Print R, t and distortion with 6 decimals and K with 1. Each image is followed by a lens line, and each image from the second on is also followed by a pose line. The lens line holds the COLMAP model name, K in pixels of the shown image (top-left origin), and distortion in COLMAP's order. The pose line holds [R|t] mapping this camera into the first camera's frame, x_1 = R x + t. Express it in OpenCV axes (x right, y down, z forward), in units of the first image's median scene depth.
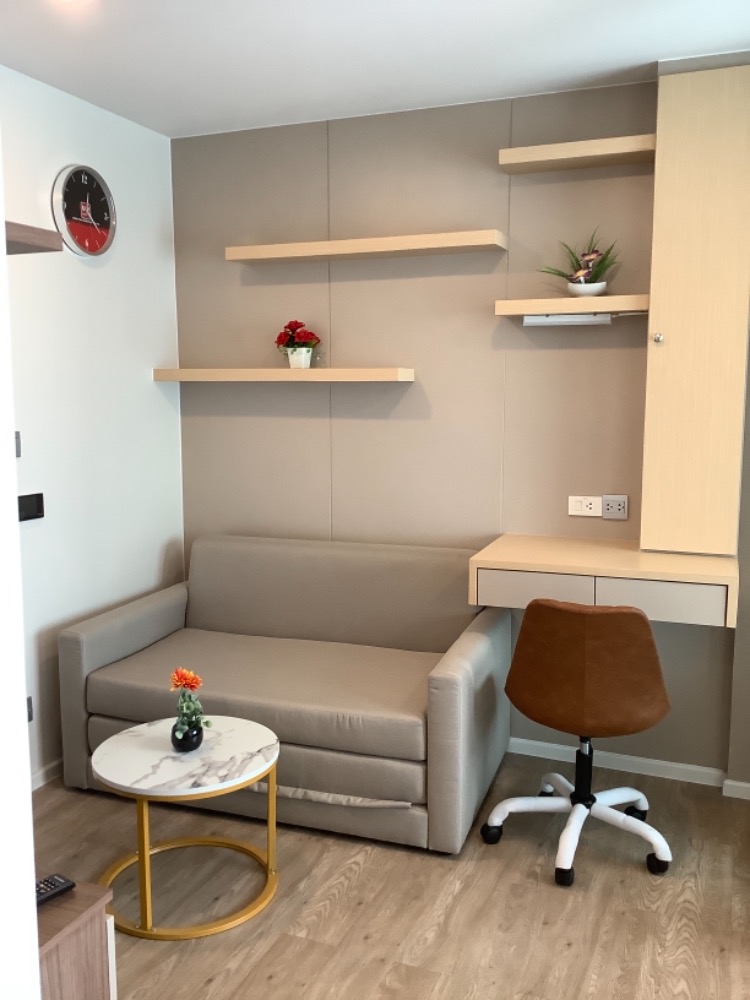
lens RADIAL K [[898.3, 0, 371.5], [0, 898.3, 487.3], [0, 0, 1]] dist [0.121775, -0.209650]
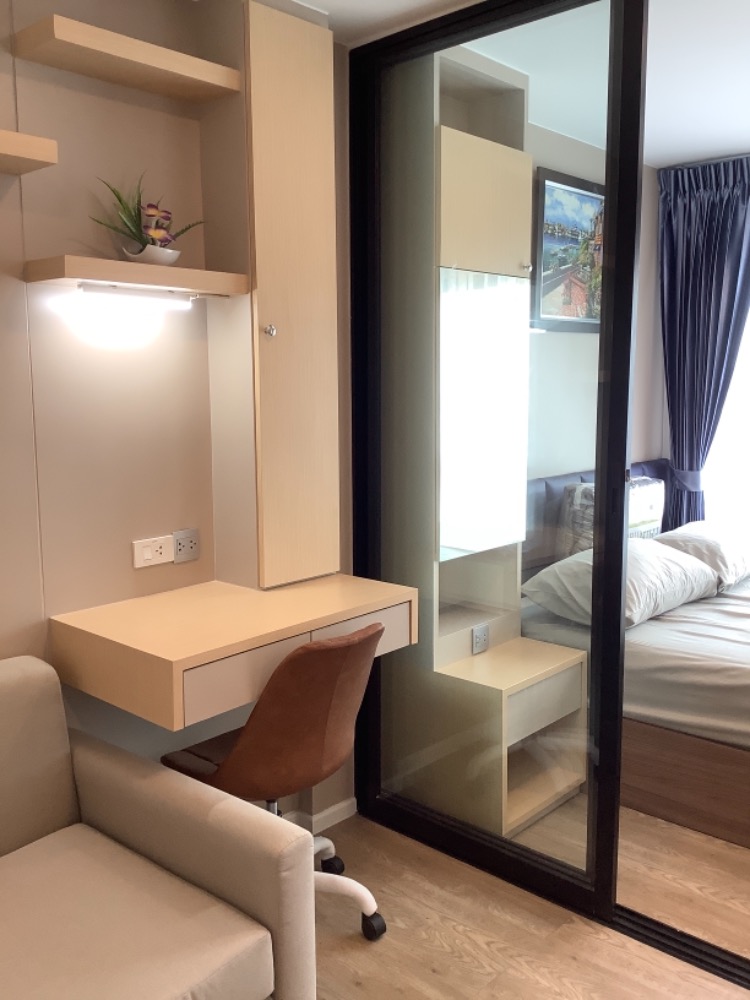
lens RADIAL K [[898.3, 0, 371.5], [0, 898.3, 487.3], [0, 0, 1]] dist [0.121775, -0.209650]
pose [[0.346891, -0.115561, 0.930759, -0.385868], [0.116184, 0.990031, 0.079619, -0.069868], [-0.930682, 0.080520, 0.356859, 0.570349]]
